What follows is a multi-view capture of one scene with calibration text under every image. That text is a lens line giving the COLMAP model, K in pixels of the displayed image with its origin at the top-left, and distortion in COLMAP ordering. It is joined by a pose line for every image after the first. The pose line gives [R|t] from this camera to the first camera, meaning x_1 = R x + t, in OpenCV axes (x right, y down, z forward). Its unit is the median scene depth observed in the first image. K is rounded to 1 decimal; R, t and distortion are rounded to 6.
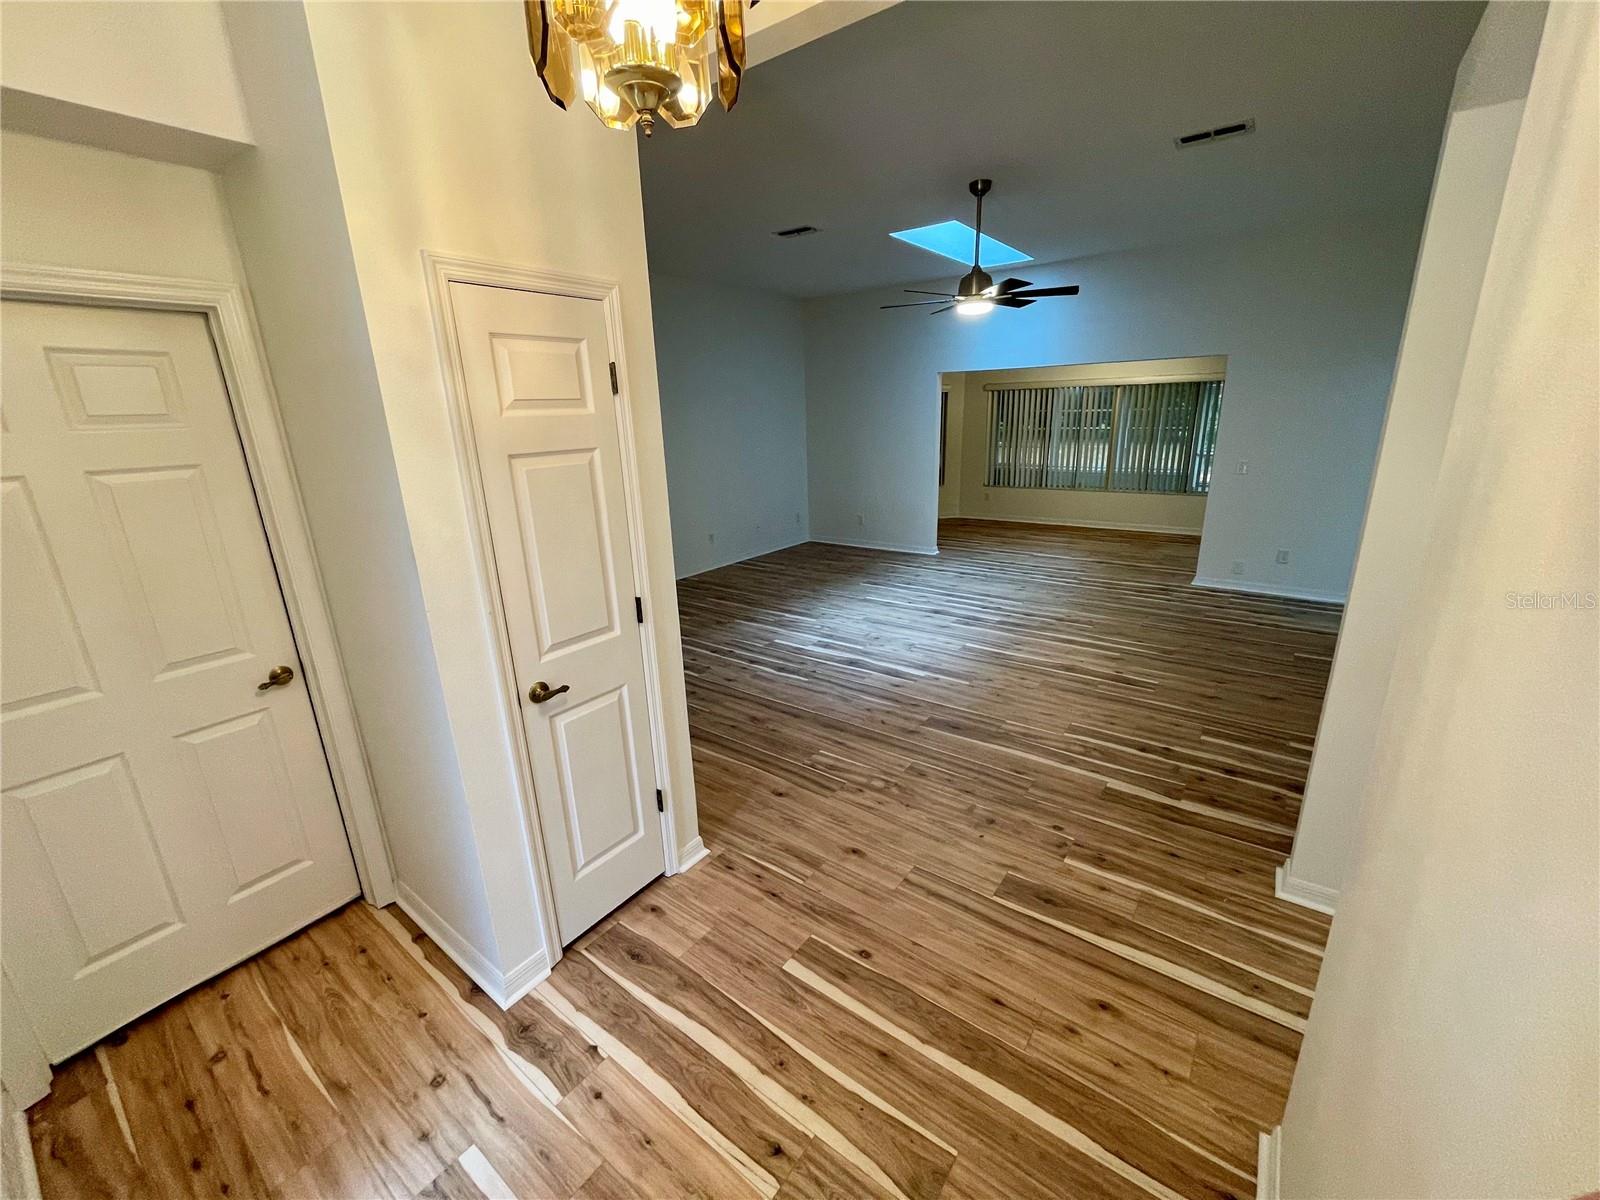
lens RADIAL K [[644.5, 0, 801.6], [0, 644.5, 603.1], [0, 0, 1]] dist [-0.000147, -0.000115]
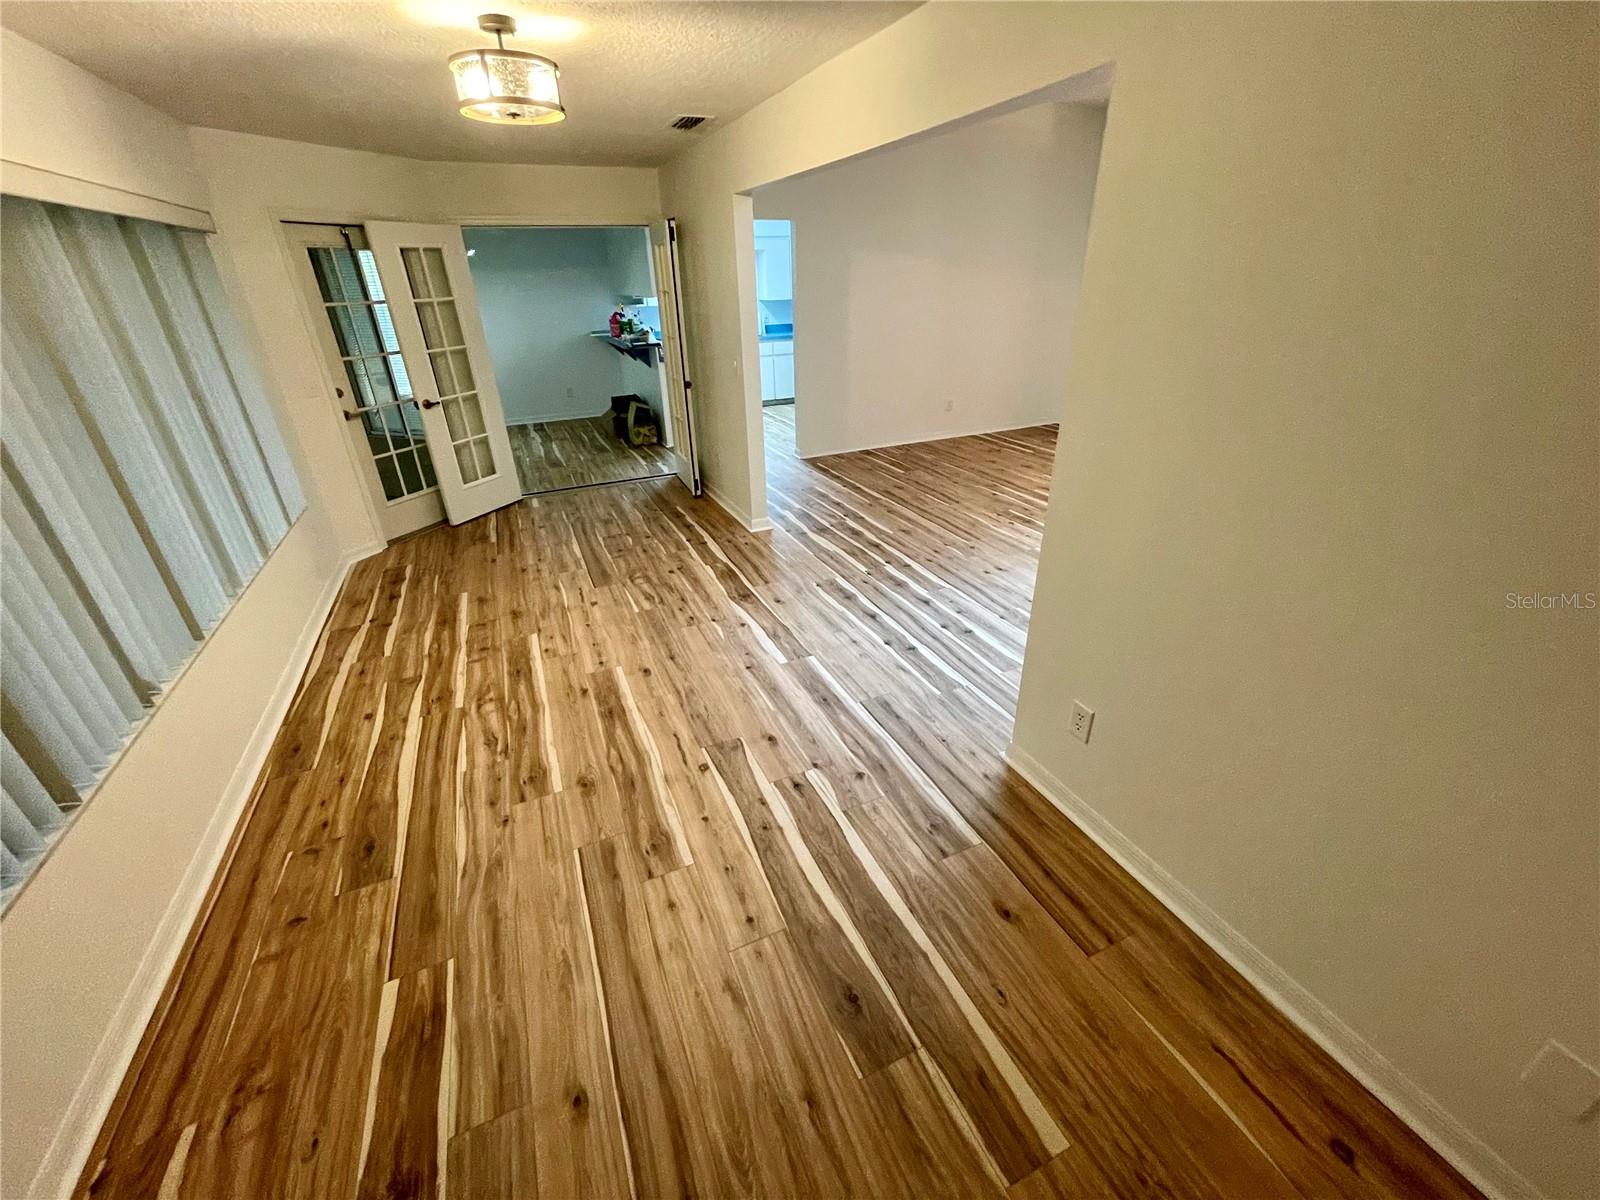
lens RADIAL K [[644.5, 0, 804.9], [0, 644.5, 589.1], [0, 0, 1]] dist [-0.000147, -0.000115]
pose [[-0.870914, -0.164257, 0.463172, 0.257777], [0.193463, 0.751790, 0.630384, -0.548055], [-0.451753, 0.638617, -0.622967, 1.843300]]
